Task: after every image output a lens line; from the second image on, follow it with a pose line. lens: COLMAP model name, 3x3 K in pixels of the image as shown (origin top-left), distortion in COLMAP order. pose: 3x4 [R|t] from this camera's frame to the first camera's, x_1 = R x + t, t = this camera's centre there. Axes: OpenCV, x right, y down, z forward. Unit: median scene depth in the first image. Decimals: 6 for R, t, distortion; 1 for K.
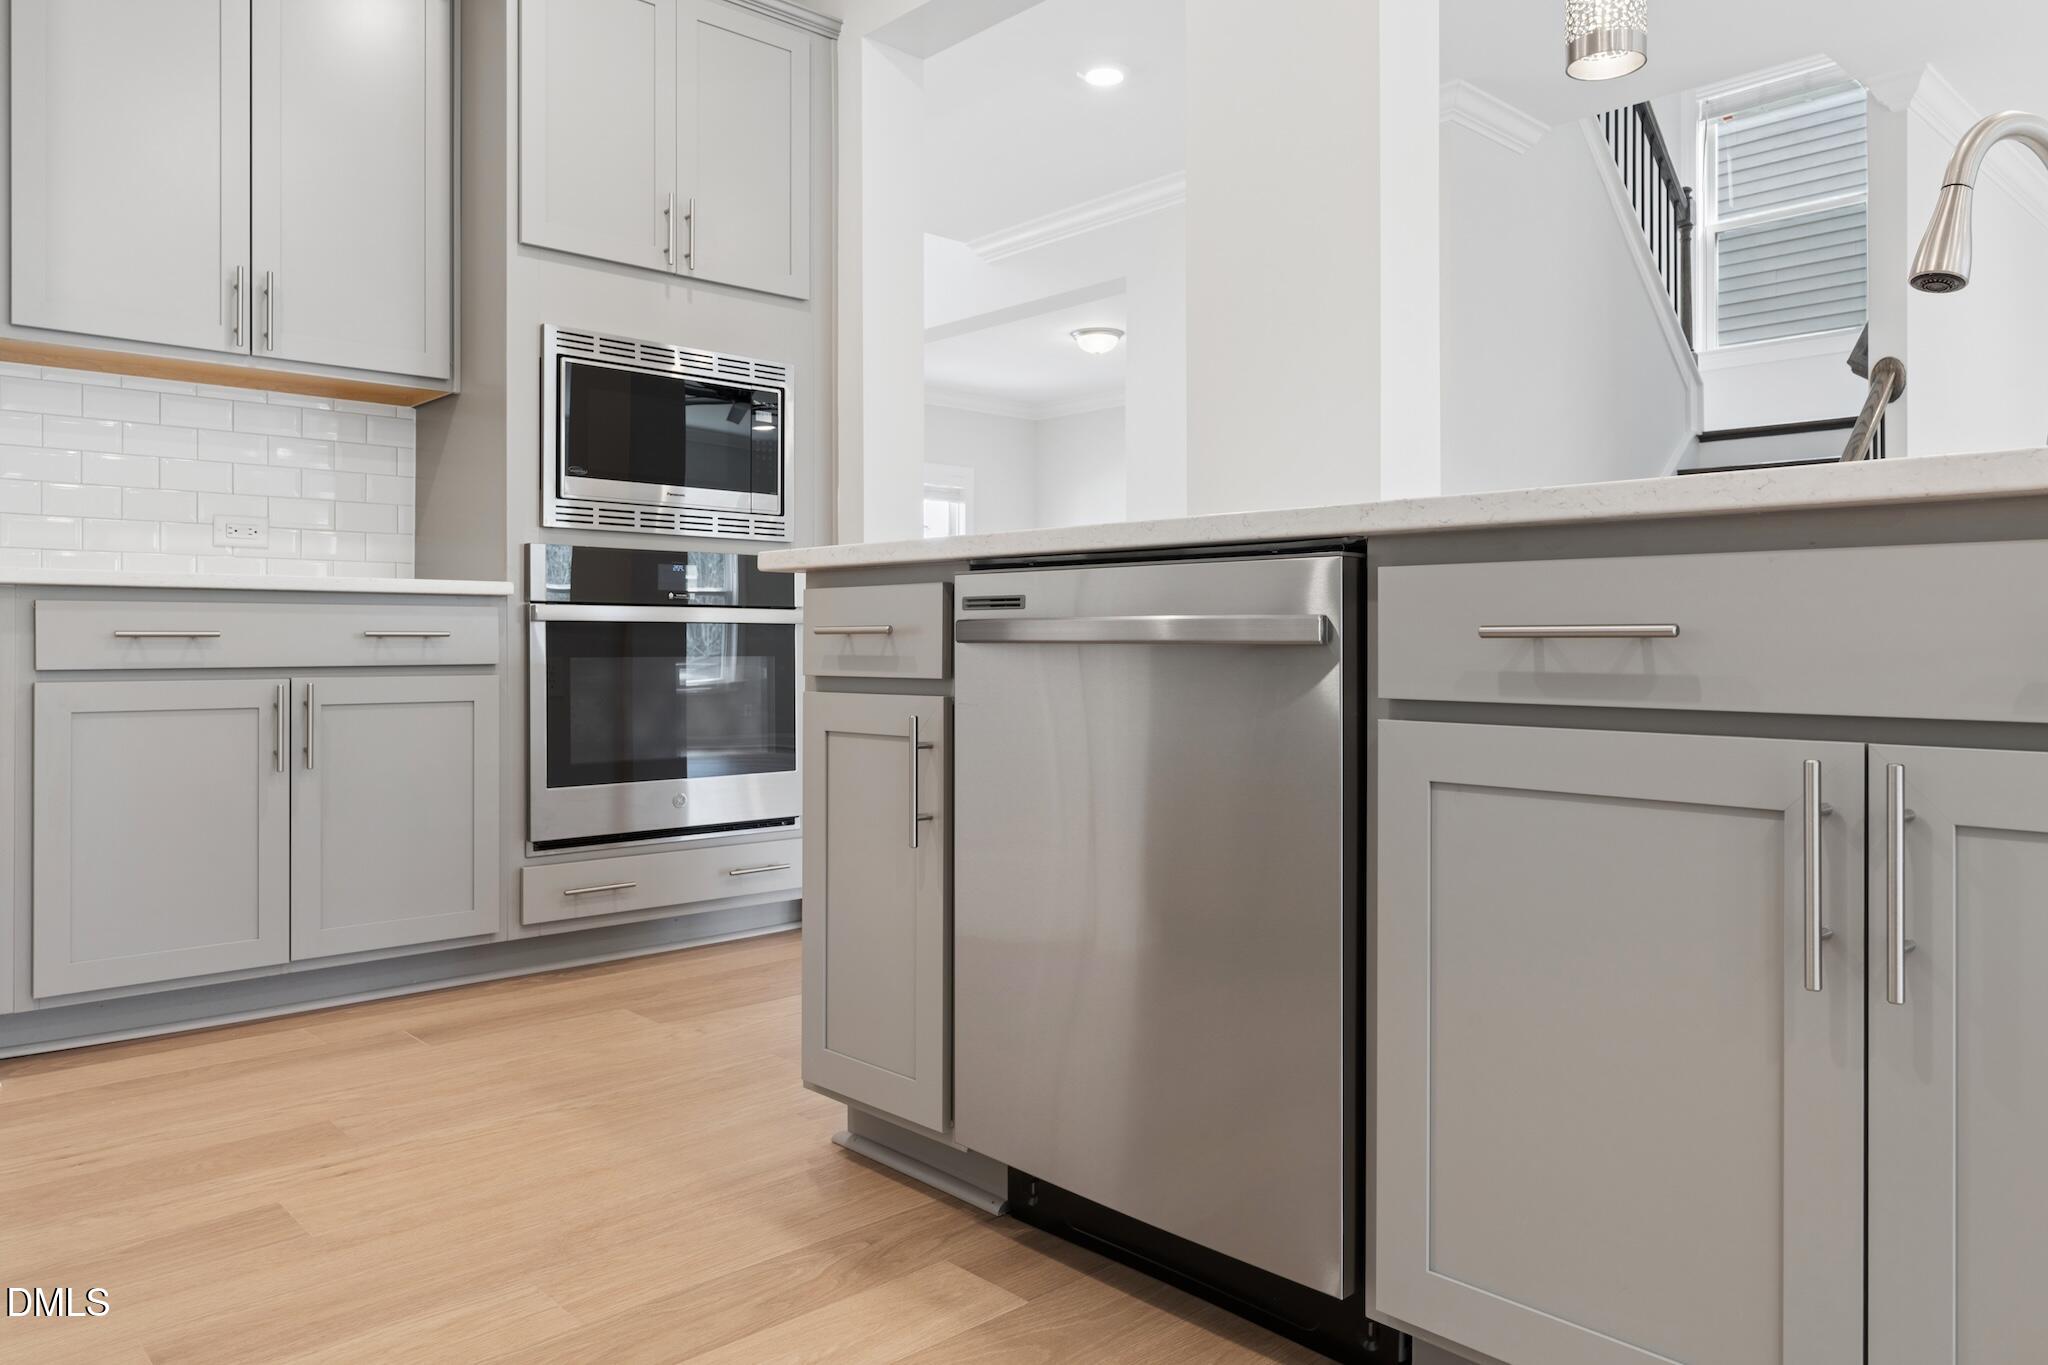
lens RADIAL K [[1387.9, 0, 1042.0], [0, 1387.9, 642.1], [0, 0, 1]] dist [0.007106, -0.008794]
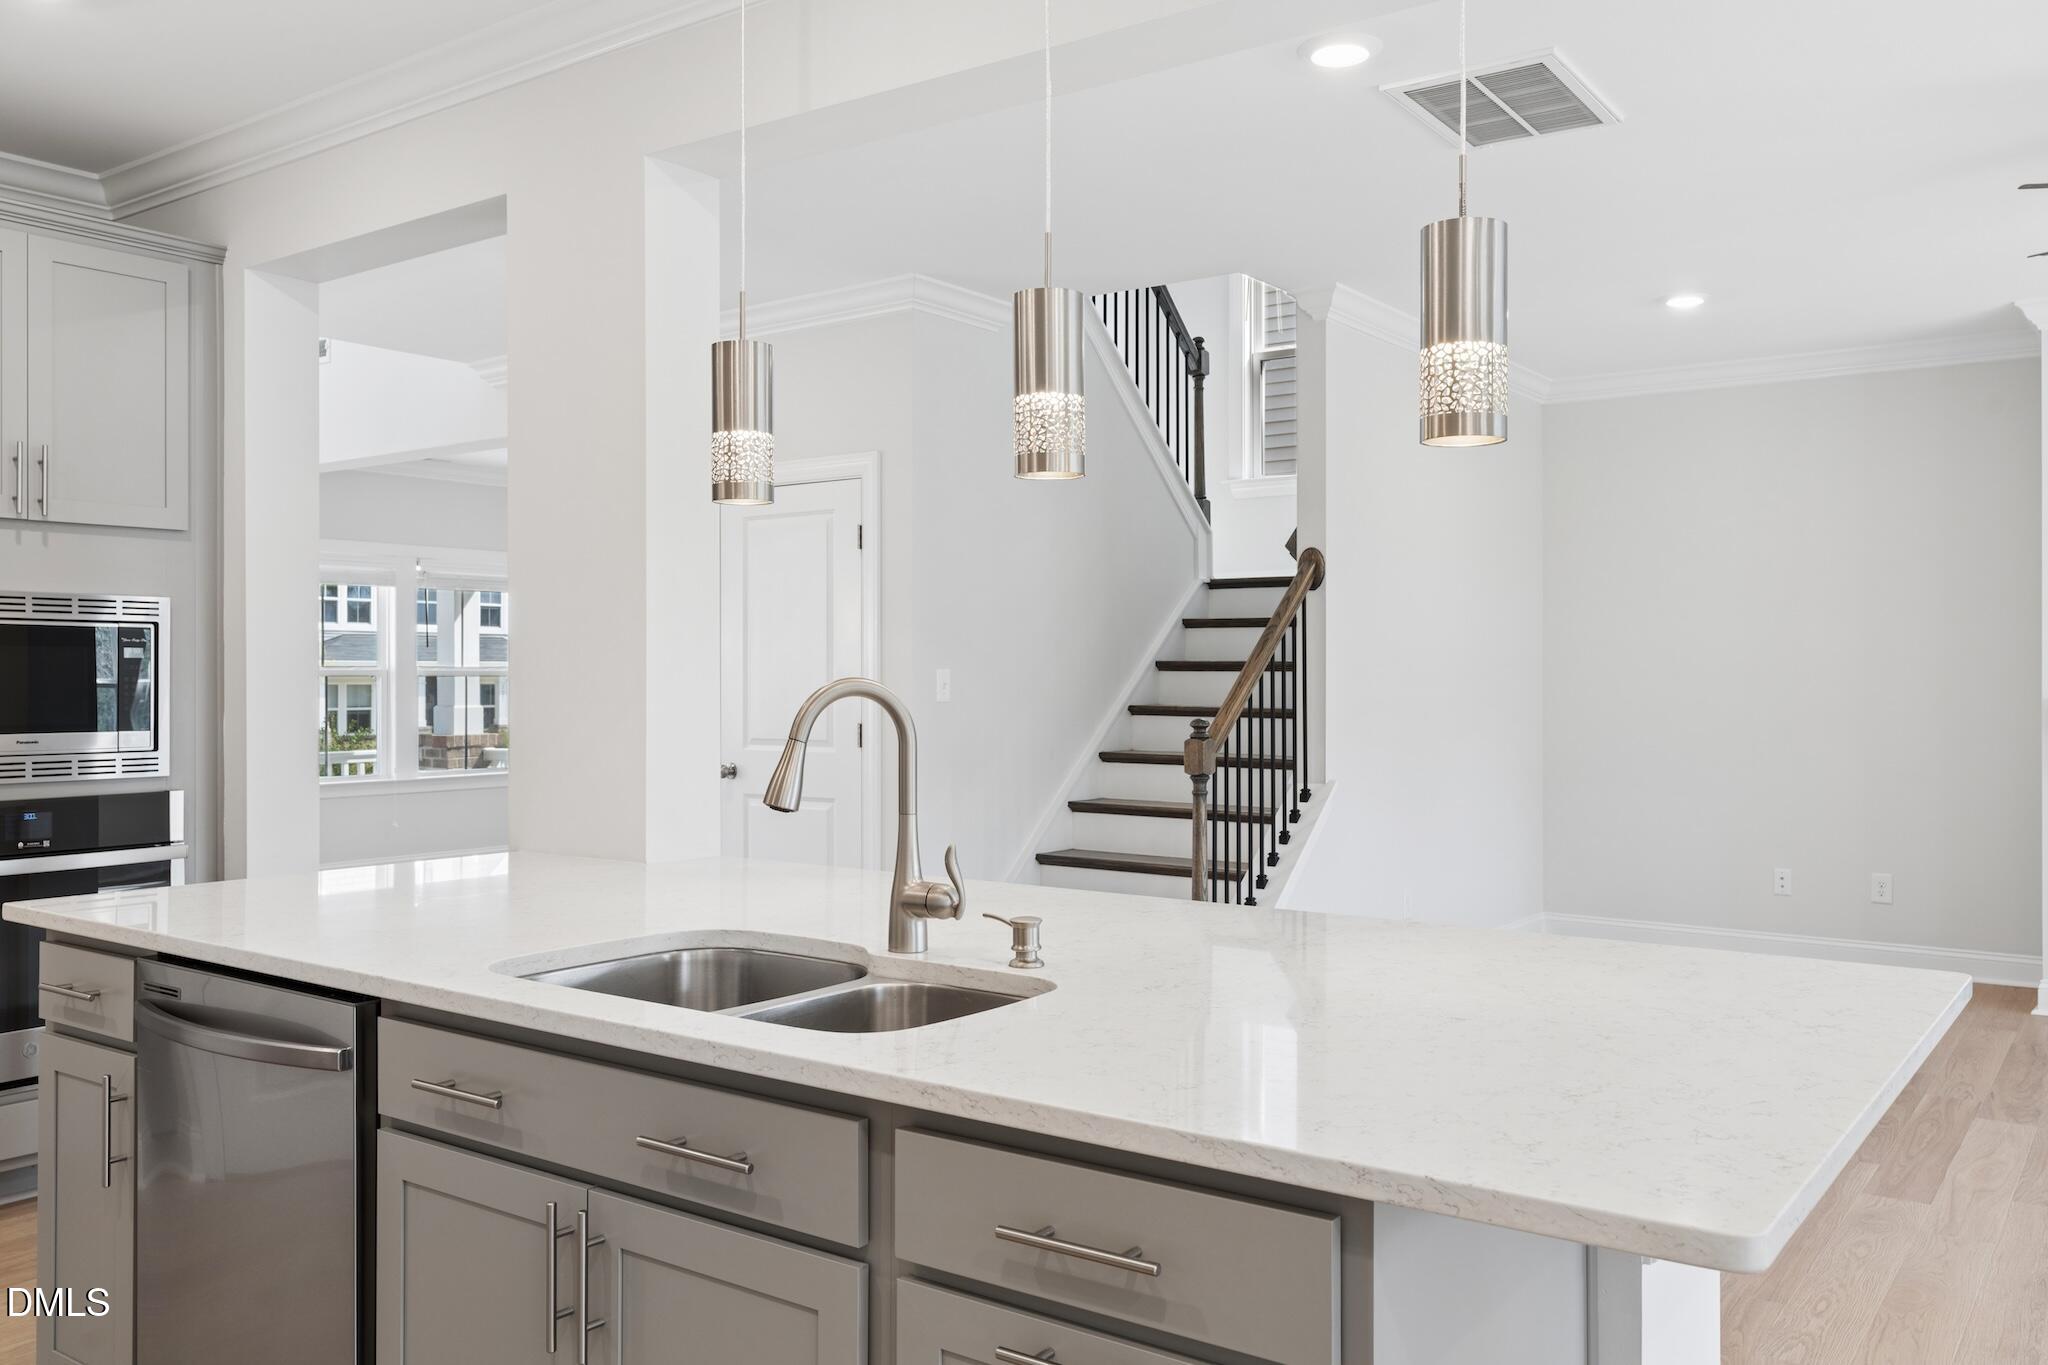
lens RADIAL K [[1614.3, 0, 1019.3], [0, 1614.3, 671.2], [0, 0, 1]] dist [-0.006229, 0.028327]
pose [[0.983794, -0.002482, 0.179287, 0.230476], [0.002726, 0.999996, -0.001113, -0.154942], [-0.179283, 0.001584, 0.983796, -0.270732]]
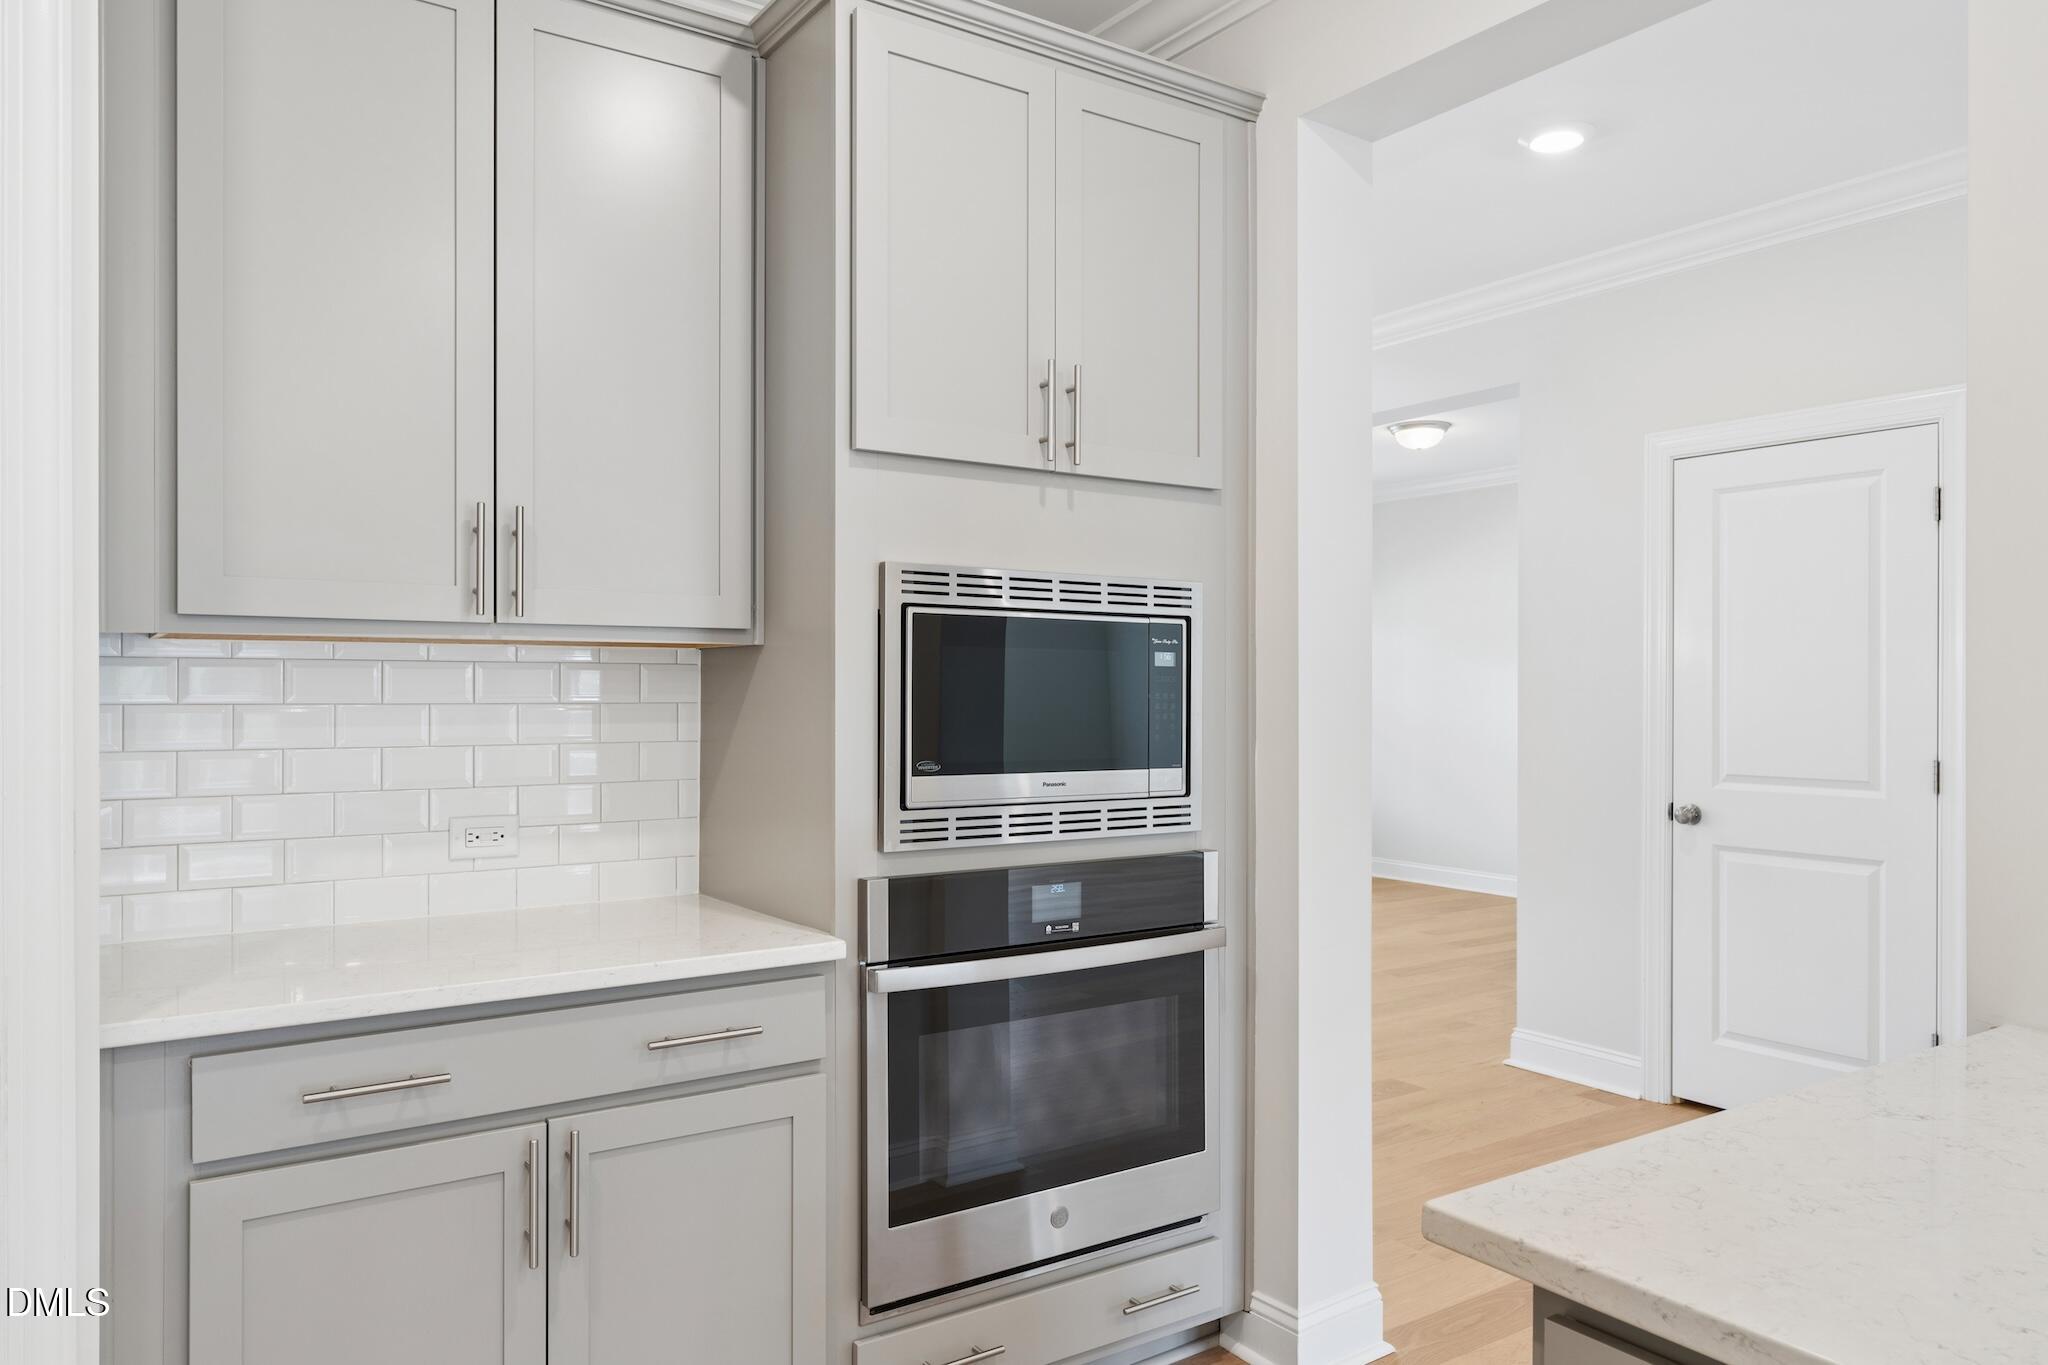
lens RADIAL K [[1387.9, 0, 1036.1], [0, 1387.9, 694.9], [0, 0, 1]] dist [0.007106, -0.008794]
pose [[0.988714, 0.003251, -0.149779, -0.168062], [-0.002460, 0.999982, 0.005466, -0.156663], [0.149794, -0.005036, 0.988704, 0.301298]]
